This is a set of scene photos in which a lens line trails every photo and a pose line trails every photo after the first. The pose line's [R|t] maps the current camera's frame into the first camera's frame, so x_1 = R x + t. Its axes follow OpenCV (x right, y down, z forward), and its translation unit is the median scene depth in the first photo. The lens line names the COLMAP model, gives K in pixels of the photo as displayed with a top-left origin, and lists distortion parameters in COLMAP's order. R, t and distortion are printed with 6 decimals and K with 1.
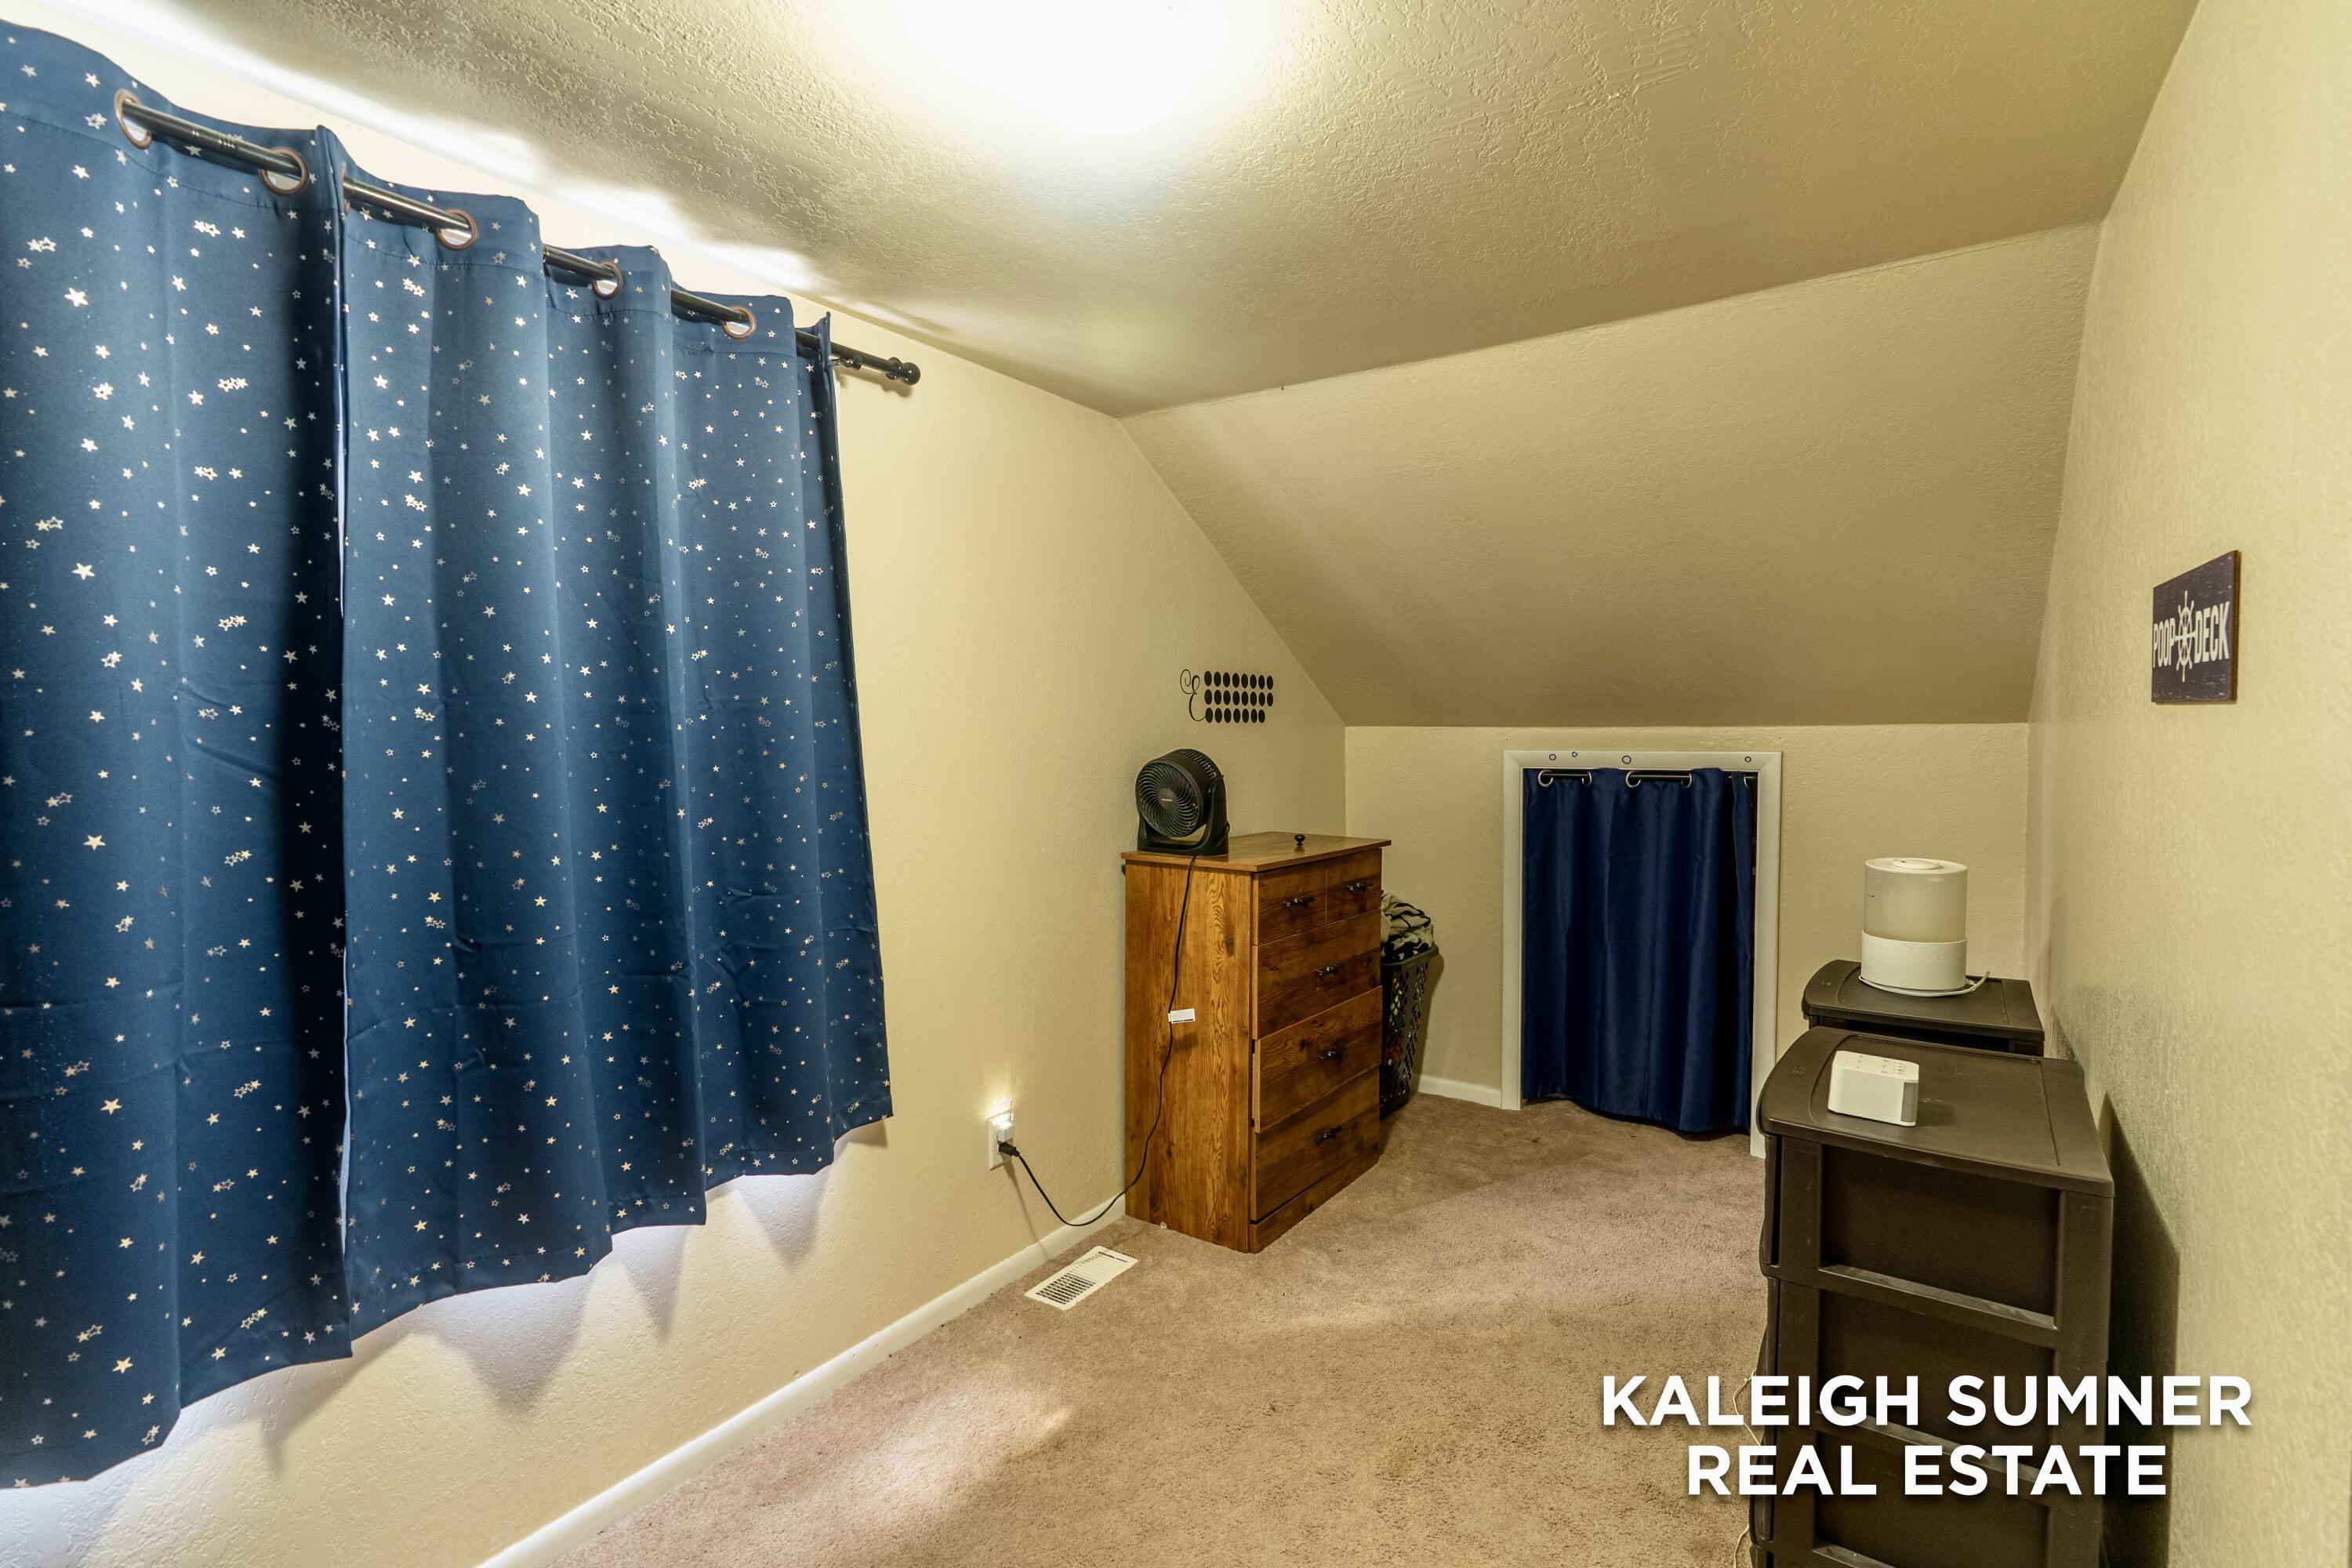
lens RADIAL K [[1085.1, 0, 1179.8], [0, 1085.1, 786.8], [0, 0, 1]] dist [-0.003736, 0.001387]
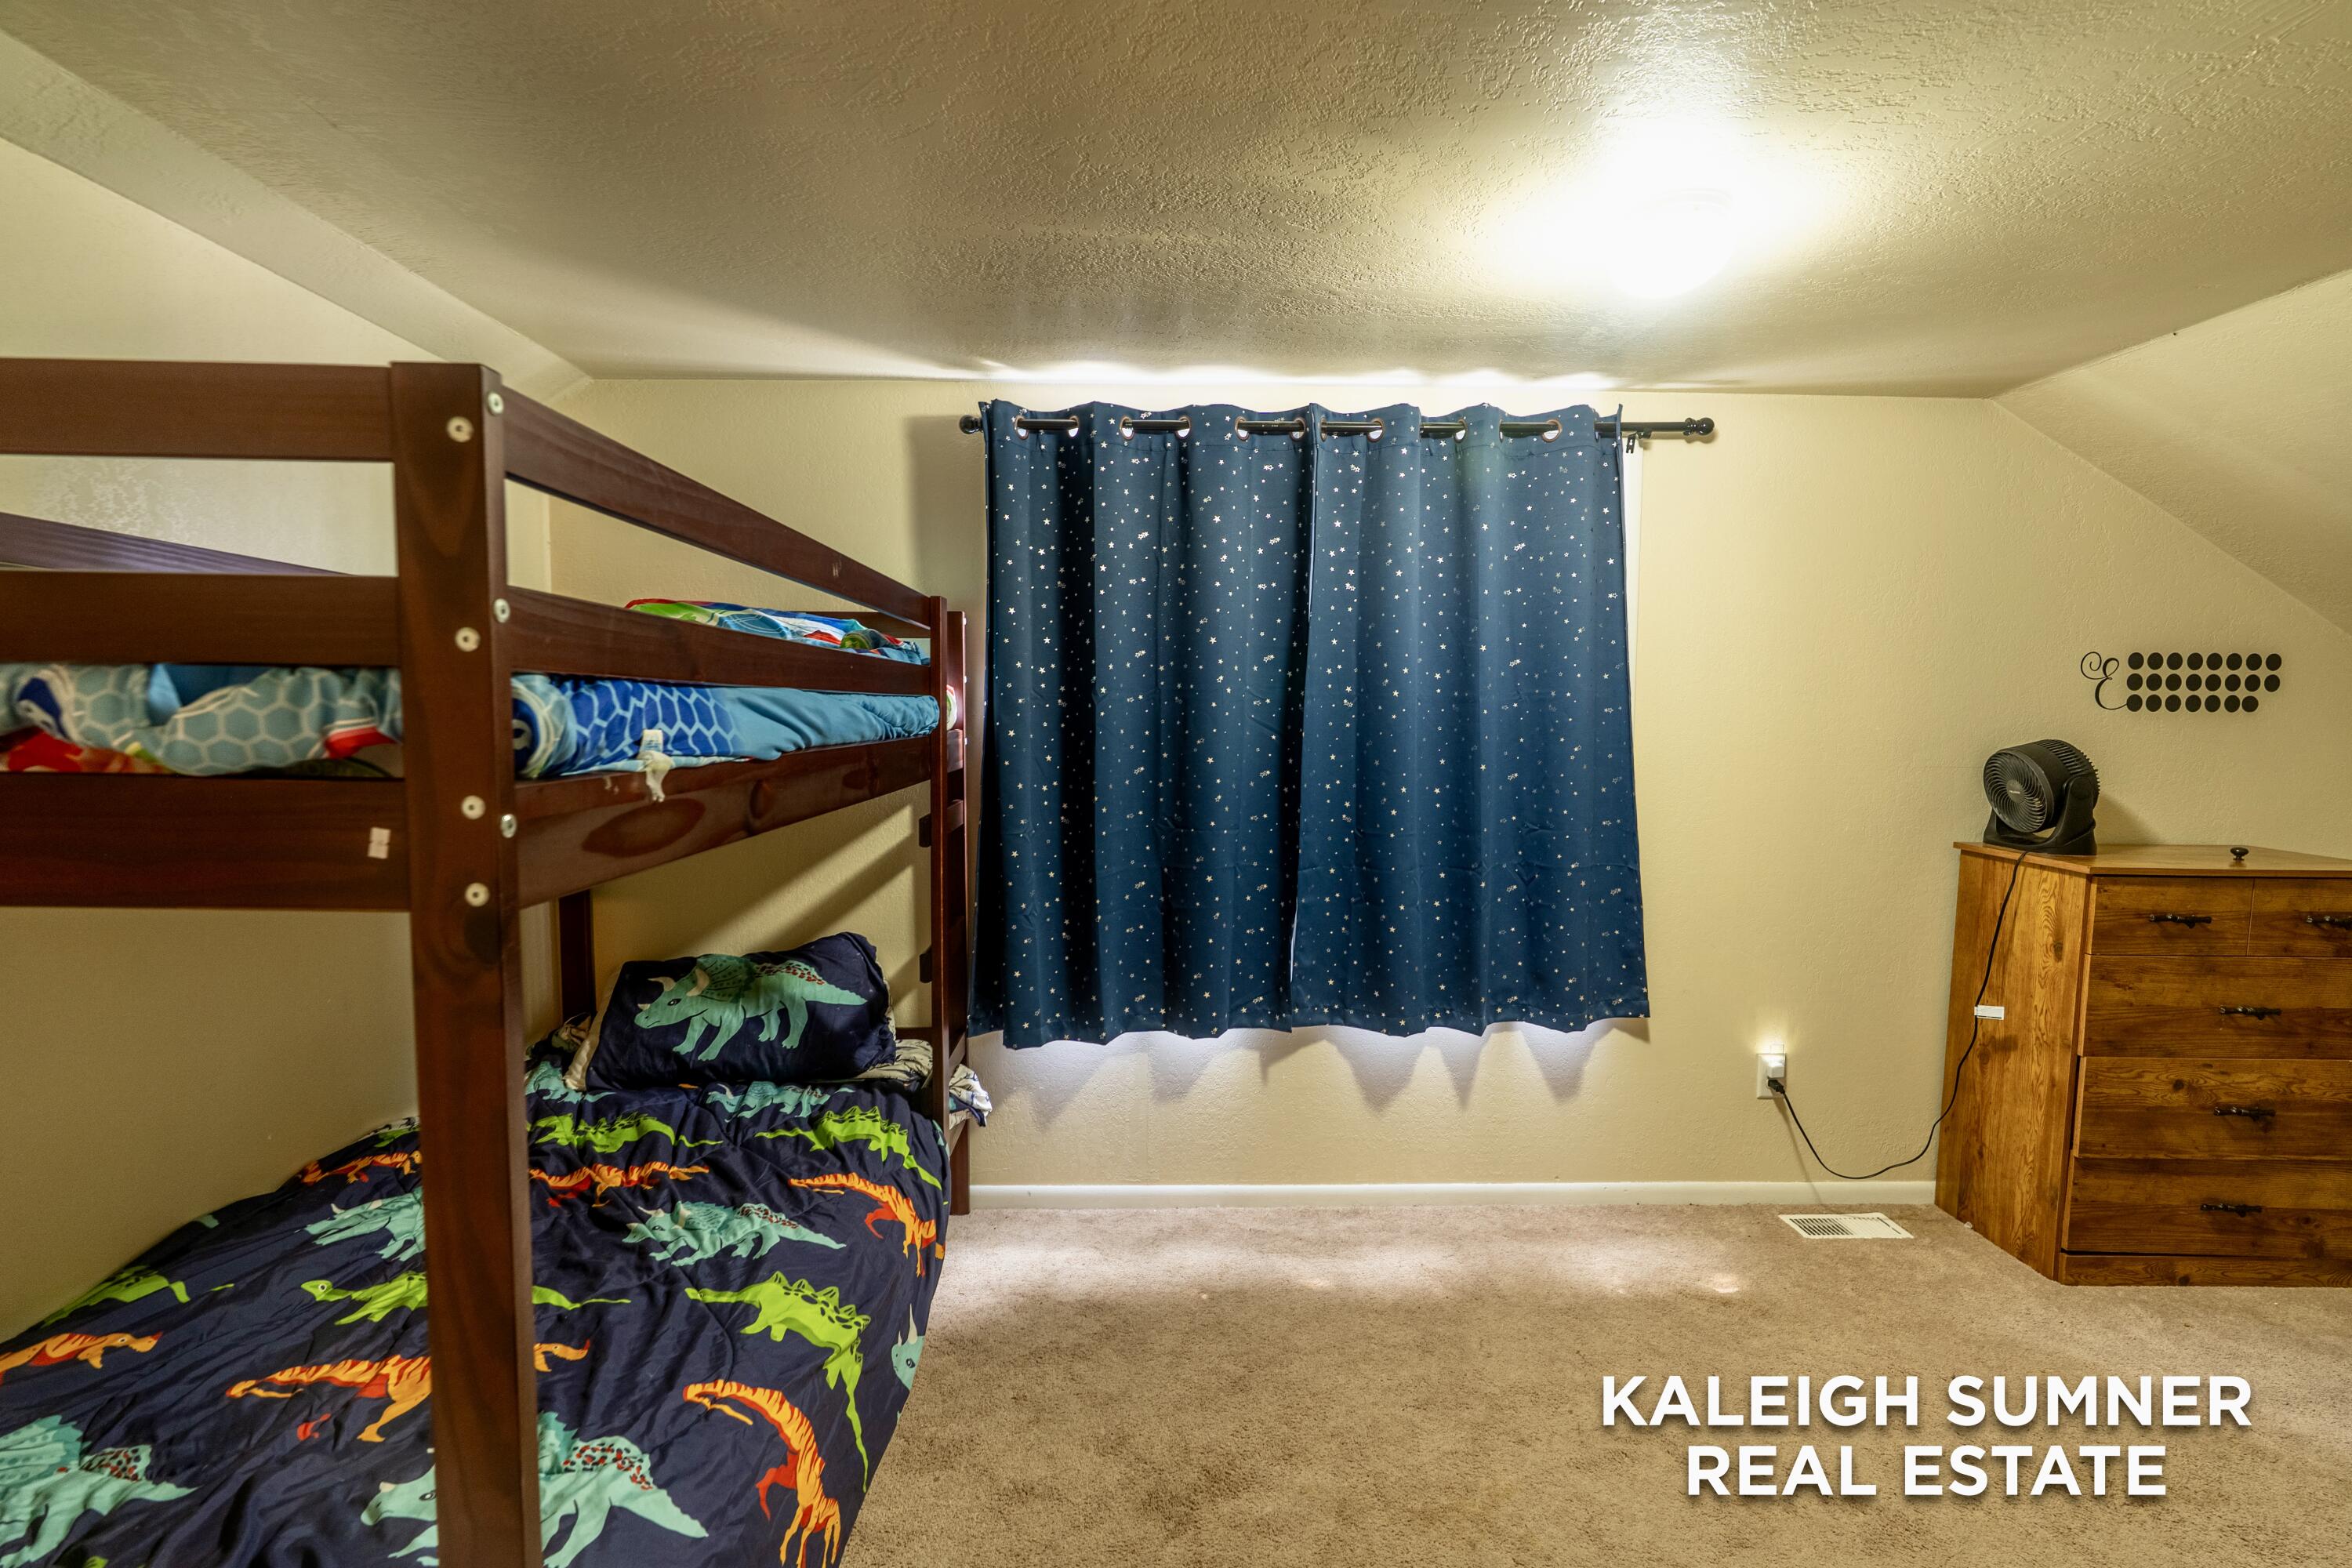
lens RADIAL K [[1065.3, 0, 1176.0], [0, 1065.3, 784.0], [0, 0, 1]] dist [-0.000483, -0.000211]
pose [[0.578265, 0.065448, -0.813219, 0.357836], [-0.052686, 0.997692, 0.042831, 0.004173], [0.814146, 0.018078, 0.580379, -0.161208]]
